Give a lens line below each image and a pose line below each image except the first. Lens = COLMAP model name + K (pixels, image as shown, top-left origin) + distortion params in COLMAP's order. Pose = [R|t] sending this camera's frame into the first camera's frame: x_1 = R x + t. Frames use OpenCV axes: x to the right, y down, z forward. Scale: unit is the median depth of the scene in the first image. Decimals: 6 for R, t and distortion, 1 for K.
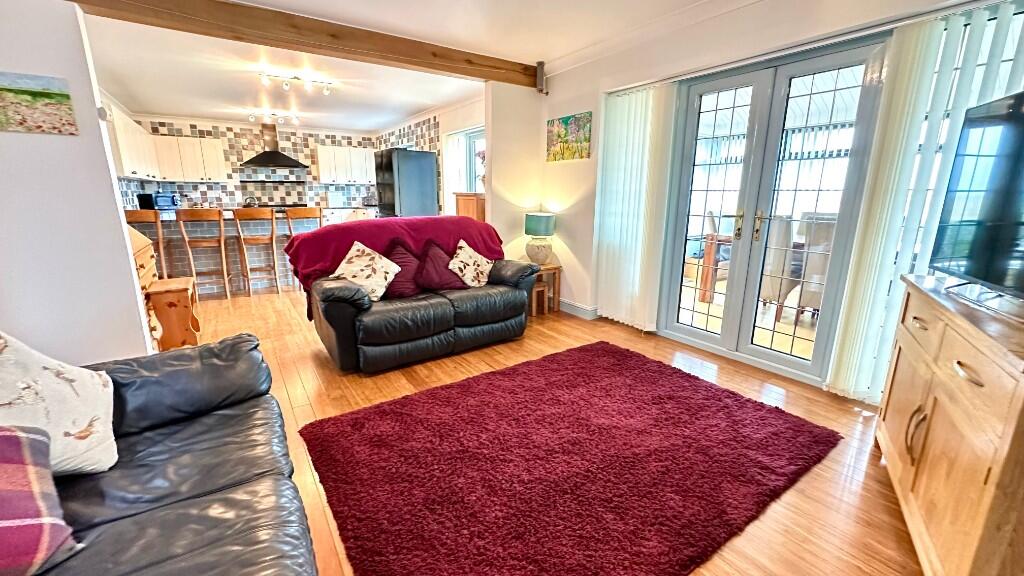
lens RADIAL K [[410.5, 0, 514.7], [0, 410.5, 287.3], [0, 0, 1]] dist [0.000464, -0.000055]
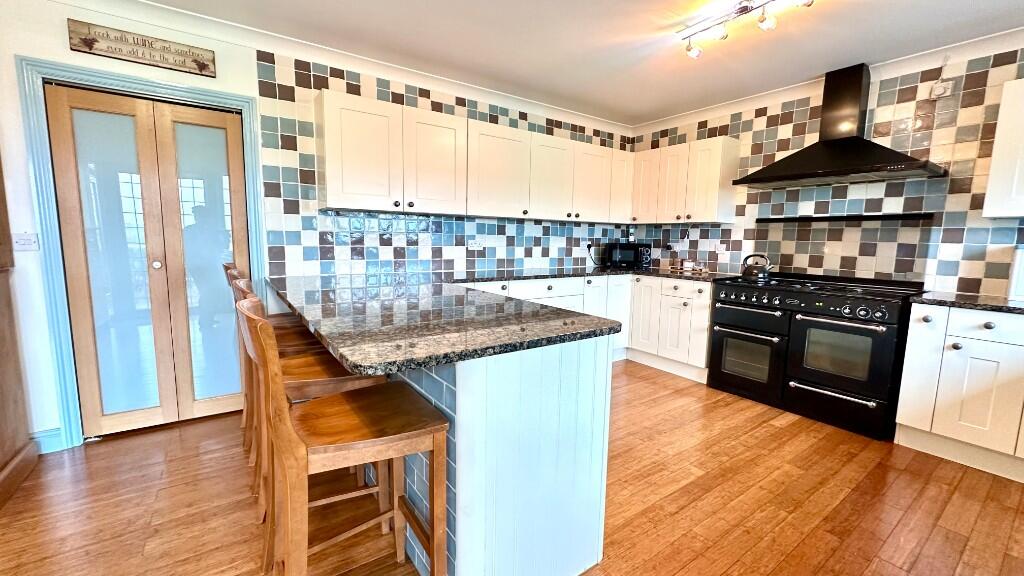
lens RADIAL K [[410.5, 0, 514.7], [0, 410.5, 287.3], [0, 0, 1]] dist [0.000464, -0.000055]
pose [[0.014070, 0.116836, -0.993052, -0.195669], [-0.245367, 0.963187, 0.109845, -0.163314], [0.969328, 0.242117, 0.042220, 0.709612]]
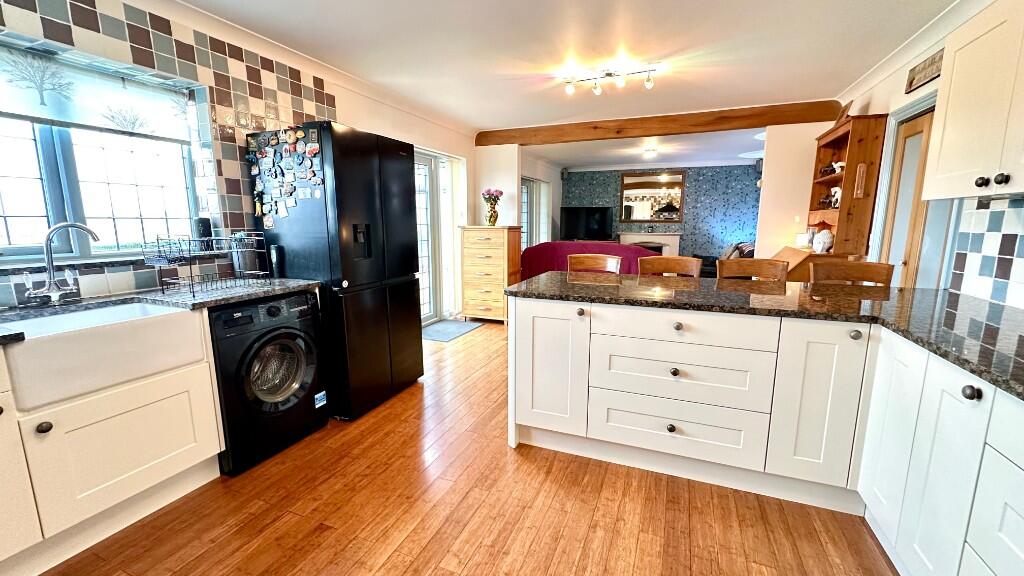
lens RADIAL K [[410.5, 0, 514.7], [0, 410.5, 287.3], [0, 0, 1]] dist [0.000464, -0.000055]
pose [[-0.551353, -0.143326, 0.821868, -0.620136], [0.184759, 0.939693, 0.287820, -0.220585], [-0.813556, 0.310538, -0.491622, 0.903327]]
